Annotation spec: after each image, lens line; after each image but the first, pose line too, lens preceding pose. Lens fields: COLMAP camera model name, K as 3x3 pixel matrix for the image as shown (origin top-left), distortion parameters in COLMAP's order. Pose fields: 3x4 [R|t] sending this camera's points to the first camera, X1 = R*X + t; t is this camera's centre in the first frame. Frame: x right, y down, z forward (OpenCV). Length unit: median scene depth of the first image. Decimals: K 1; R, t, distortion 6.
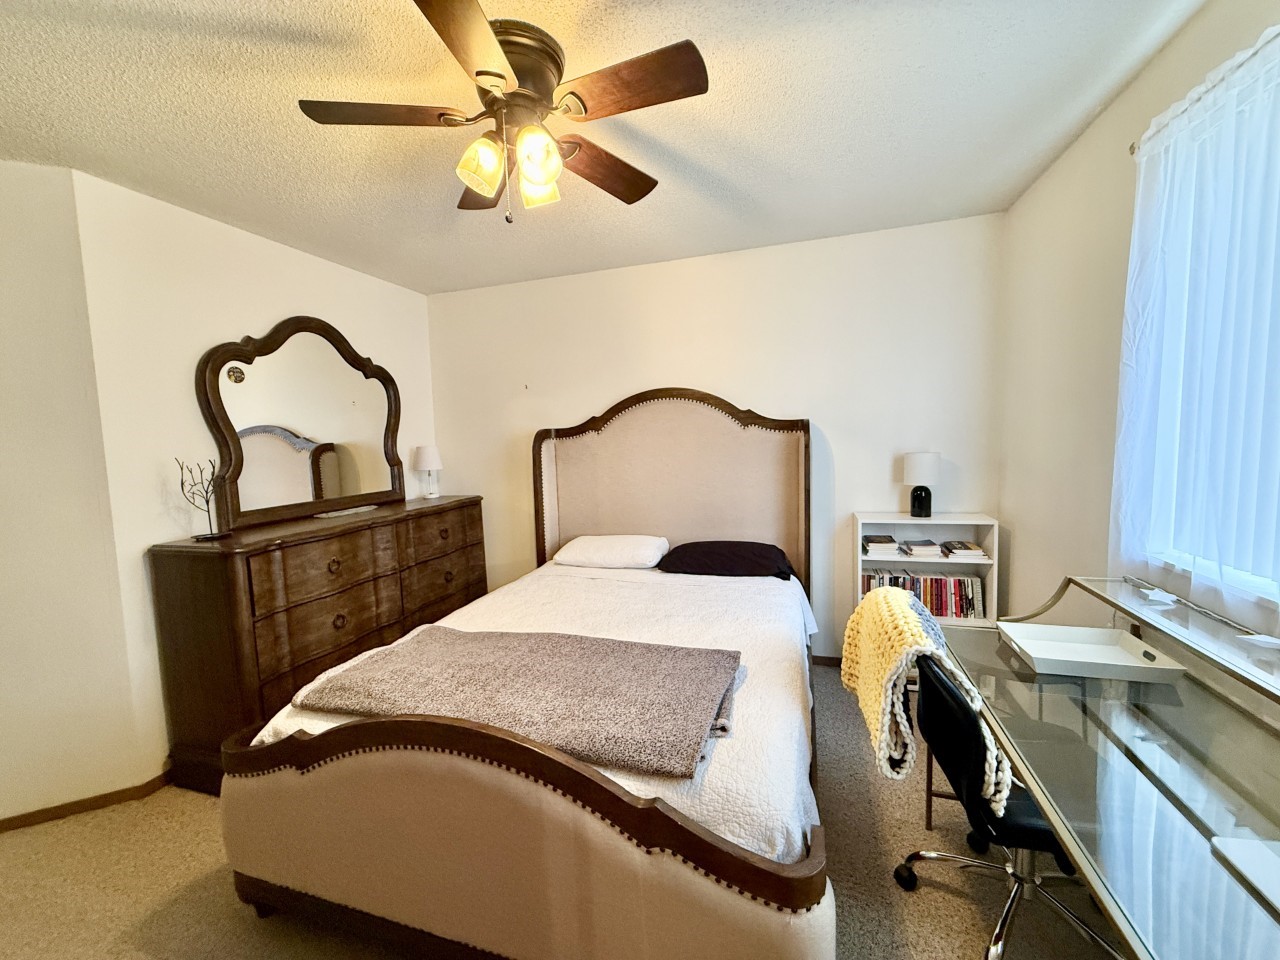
lens RADIAL K [[509.2, 0, 640.0], [0, 509.2, 480.0], [0, 0, 1]] dist [0.000078, -0.000027]
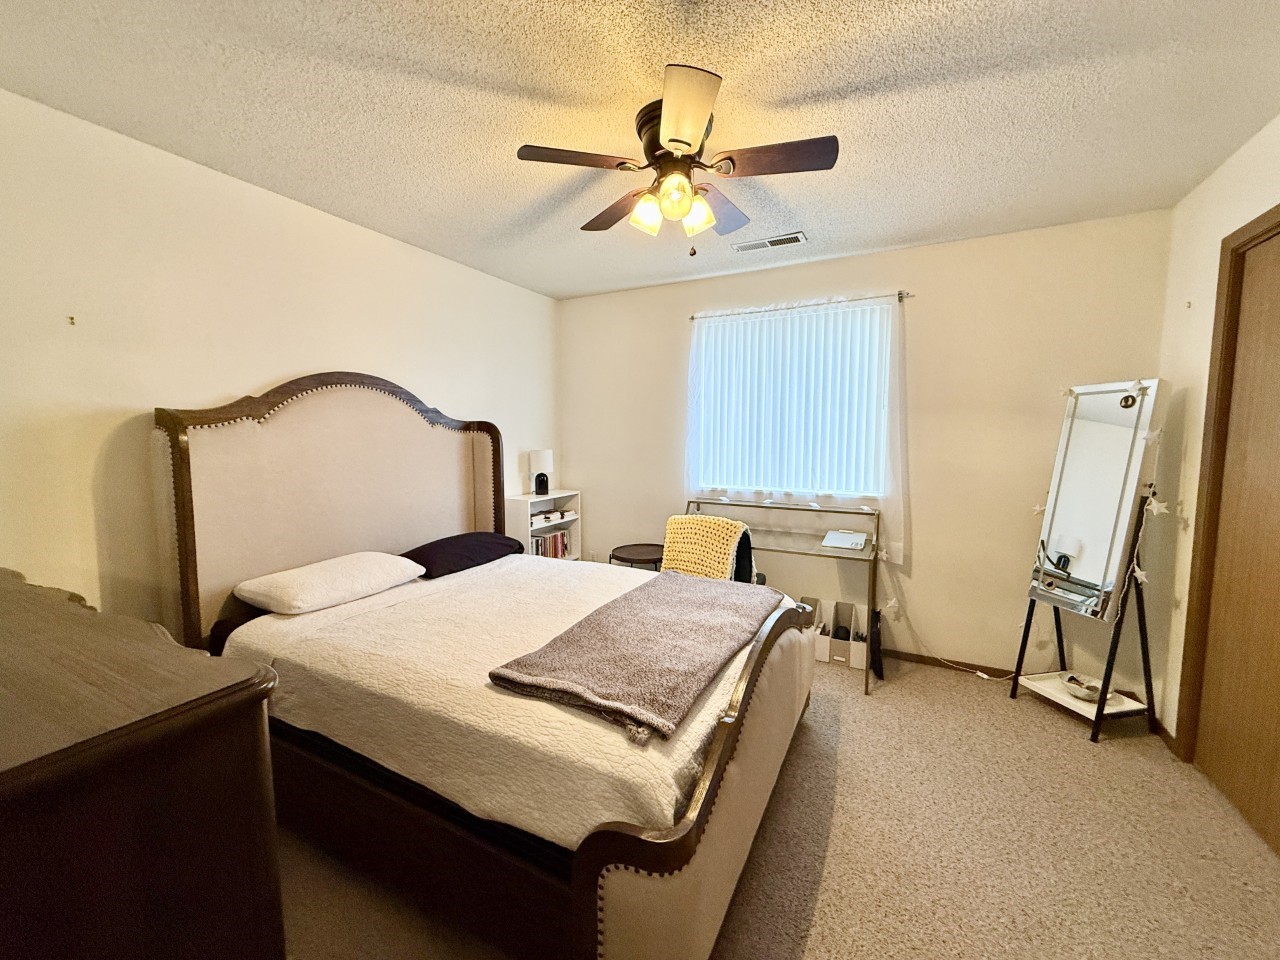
lens RADIAL K [[509.2, 0, 640.0], [0, 509.2, 480.0], [0, 0, 1]] dist [0.000078, -0.000027]
pose [[0.171079, -0.050603, 0.983957, -0.811531], [0.075754, 0.996400, 0.038071, -0.003454], [-0.982341, 0.068025, 0.174296, 0.475384]]
